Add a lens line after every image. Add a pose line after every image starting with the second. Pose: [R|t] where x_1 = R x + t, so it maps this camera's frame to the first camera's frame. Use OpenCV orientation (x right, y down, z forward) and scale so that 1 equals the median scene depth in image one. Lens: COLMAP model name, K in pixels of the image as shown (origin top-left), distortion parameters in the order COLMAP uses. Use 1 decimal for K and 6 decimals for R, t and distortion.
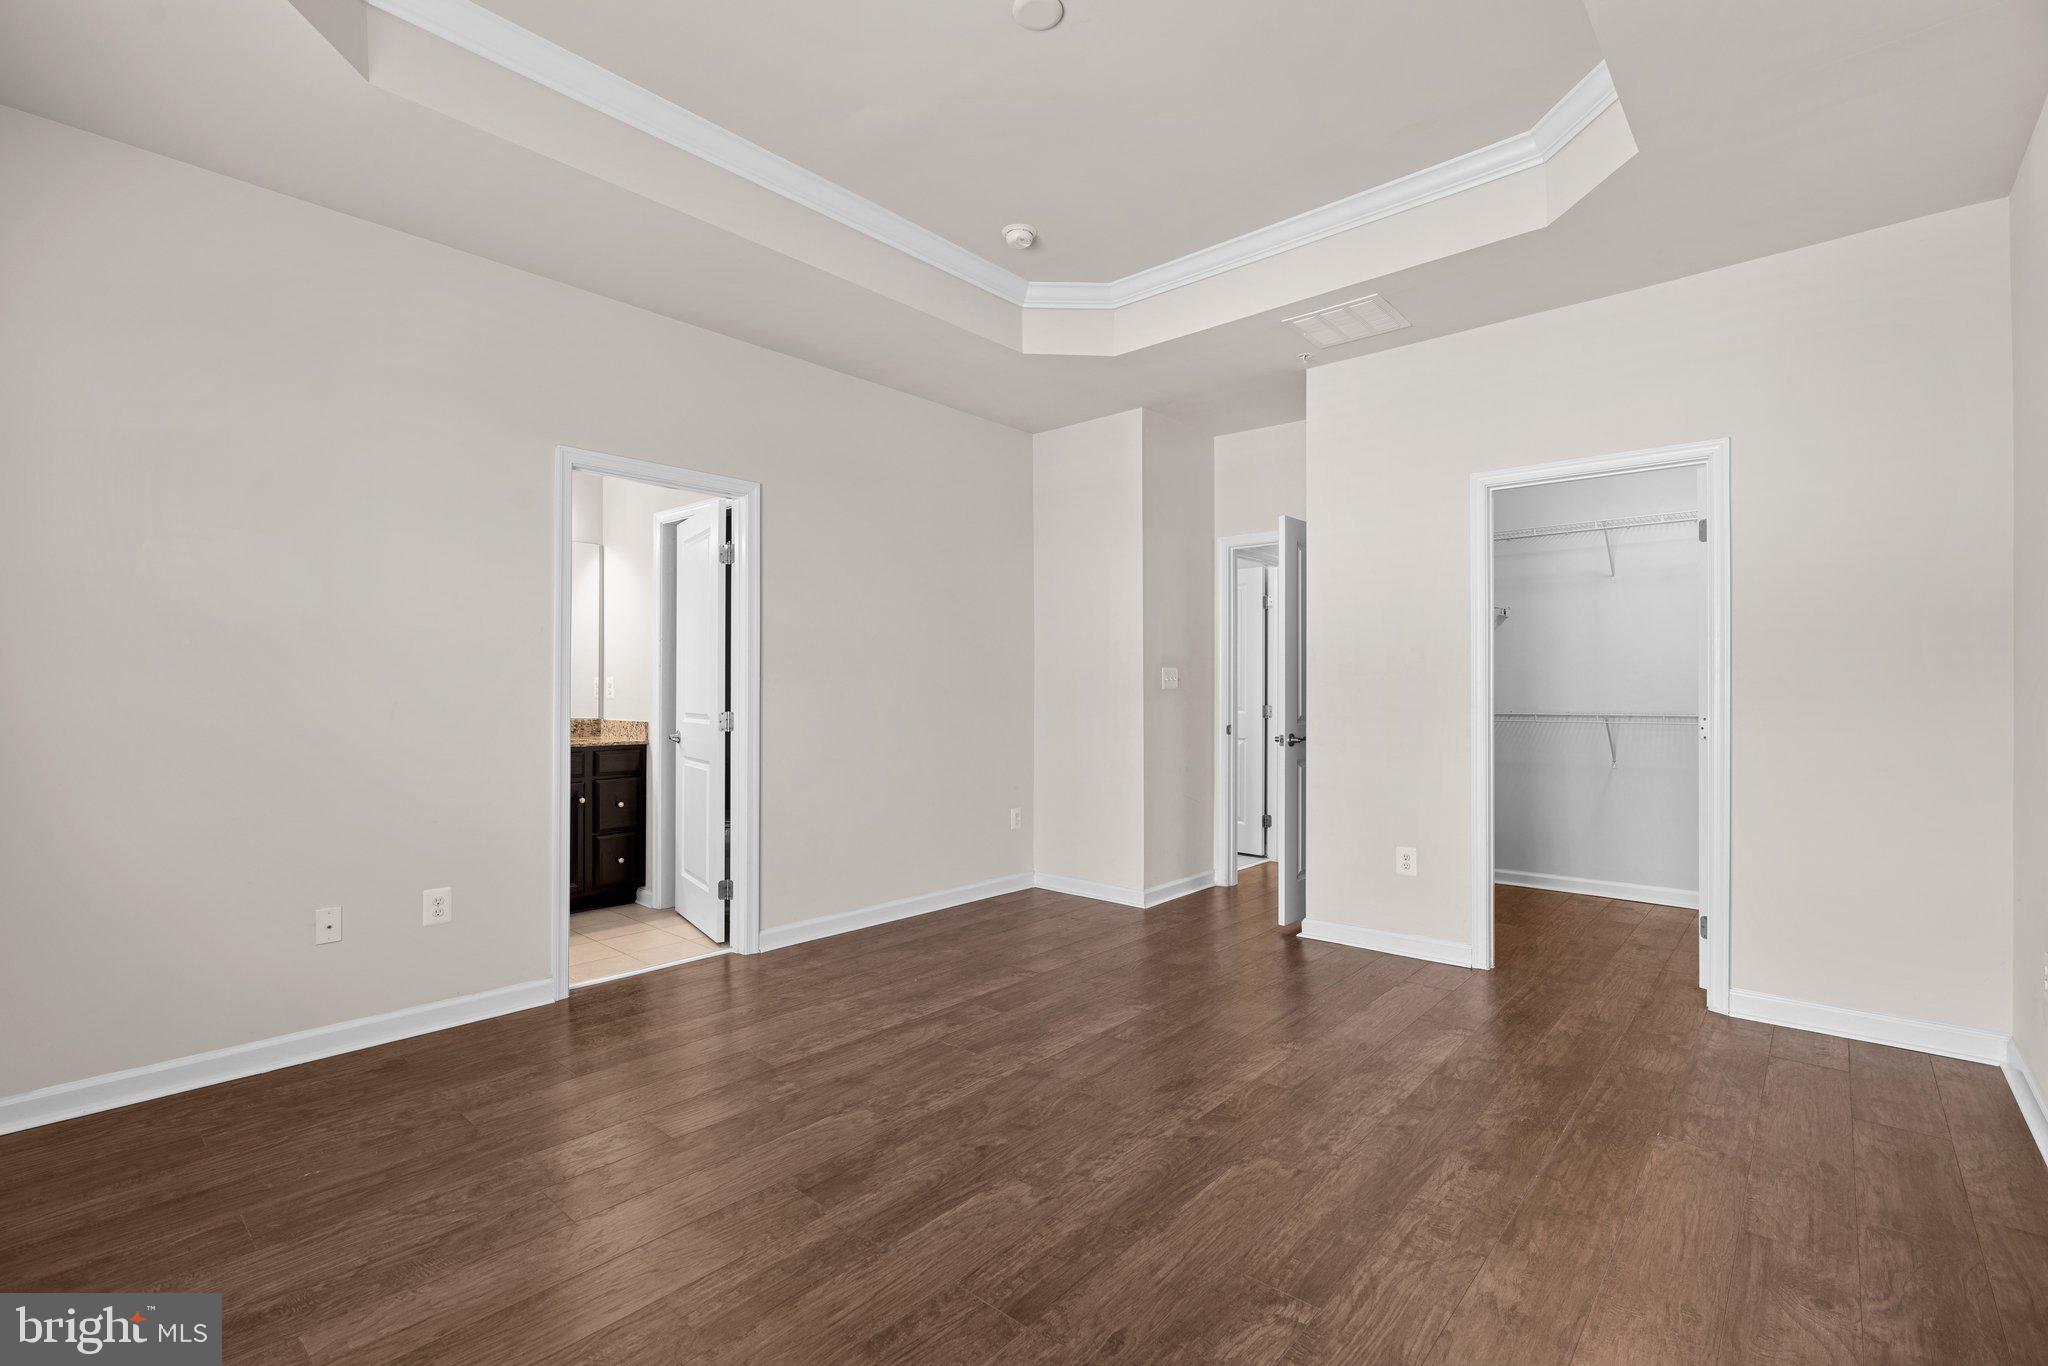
lens RADIAL K [[924.9, 0, 1014.1], [0, 924.9, 685.2], [0, 0, 1]] dist [-0.007995, 0.000200]
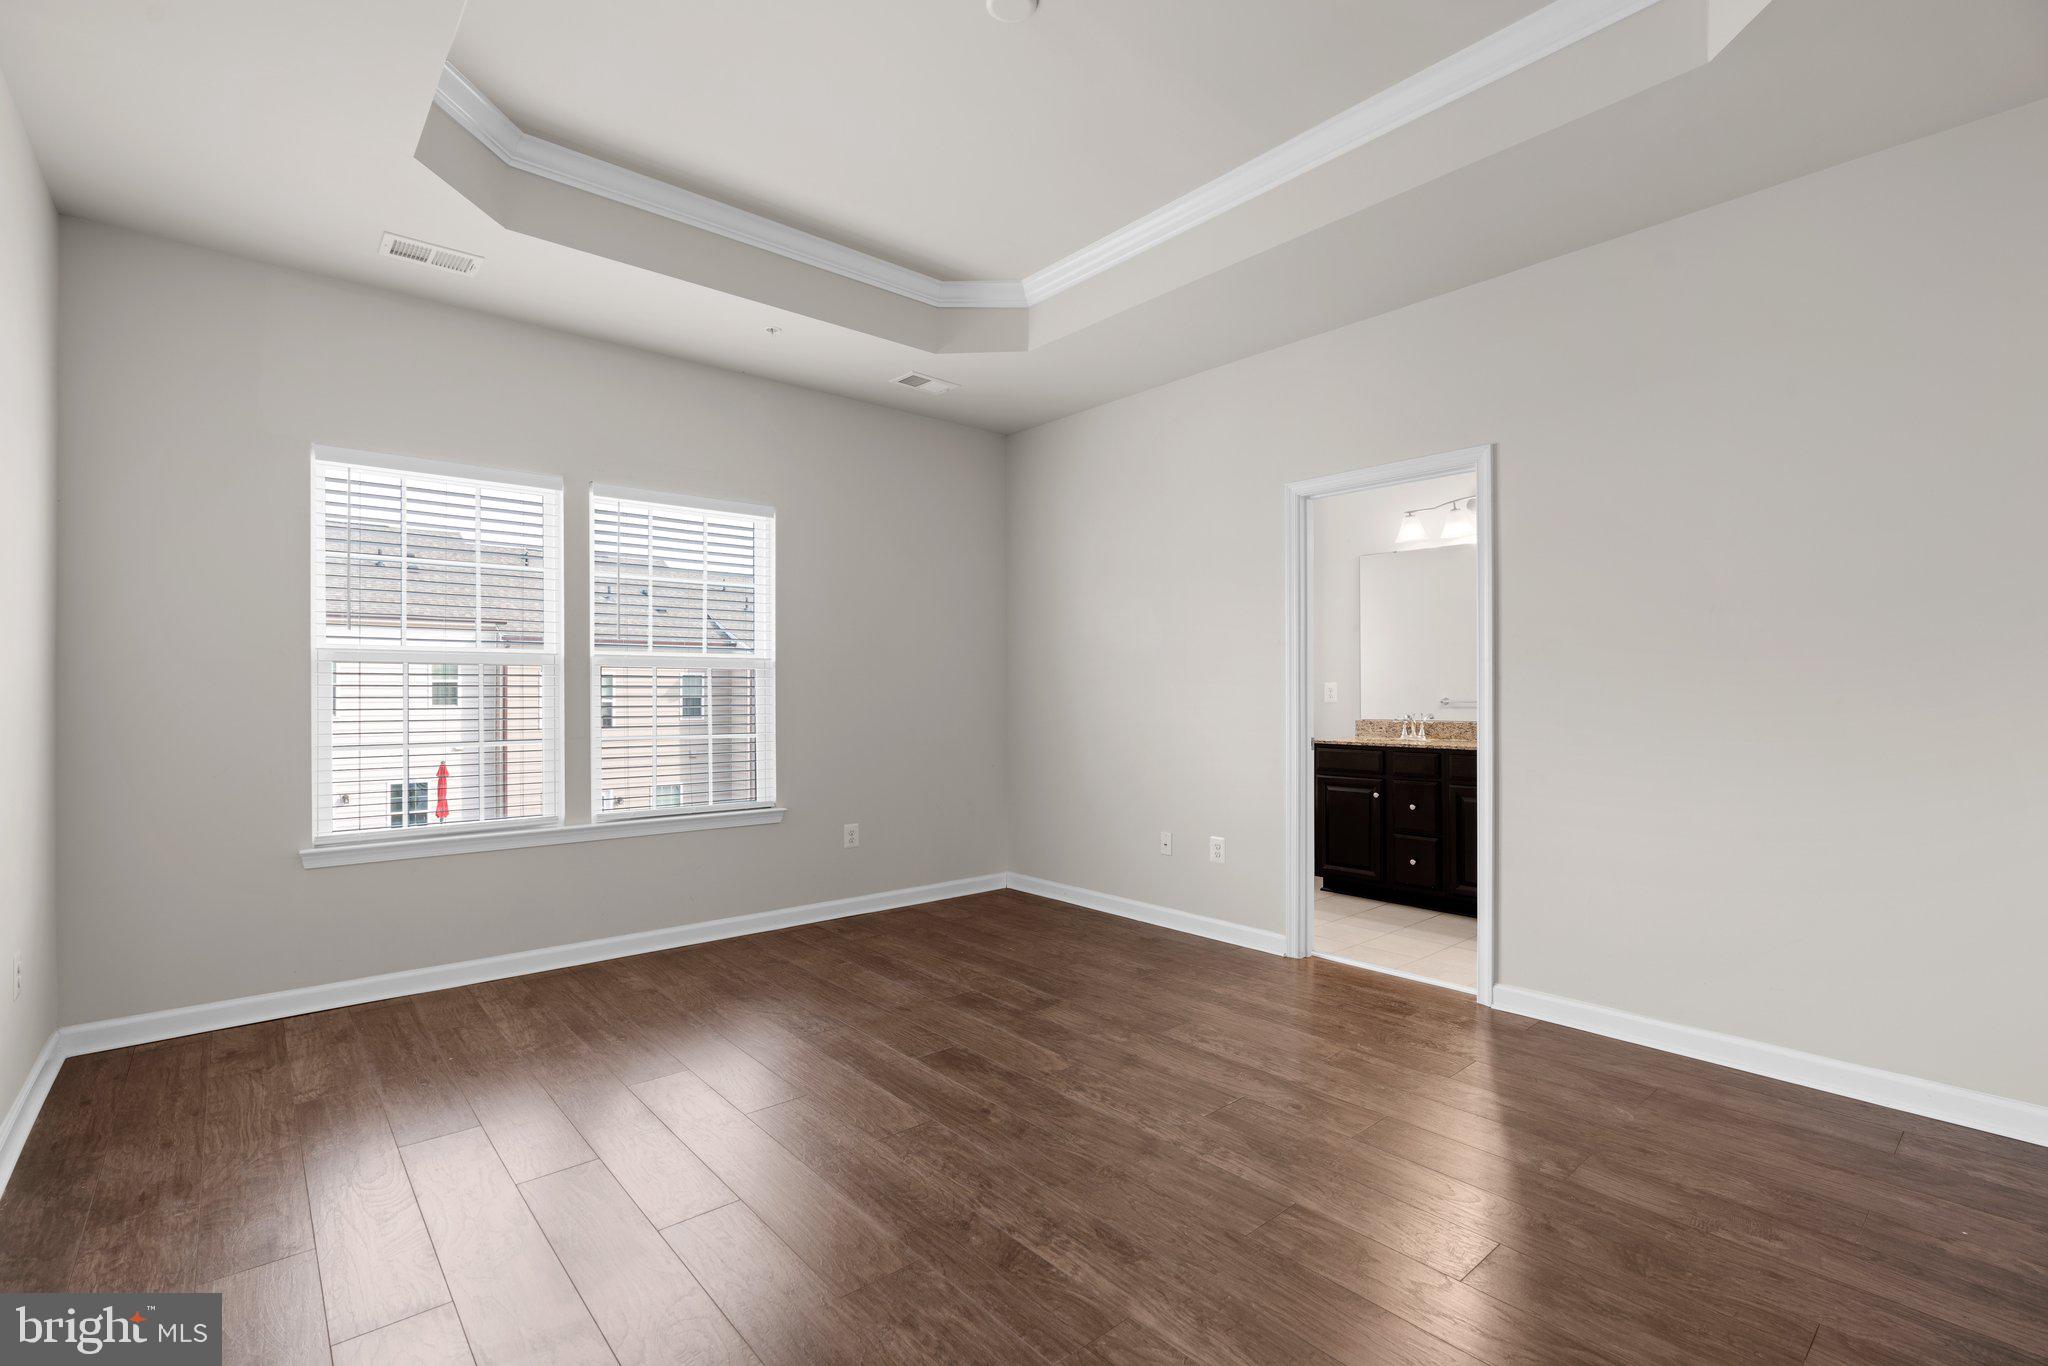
lens RADIAL K [[924.9, 0, 1014.1], [0, 924.9, 685.2], [0, 0, 1]] dist [-0.007995, 0.000200]
pose [[-0.139043, -0.011143, -0.990224, 0.828725], [0.005459, 0.999913, -0.012018, 0.009687], [0.990271, -0.007076, -0.138970, 0.942987]]
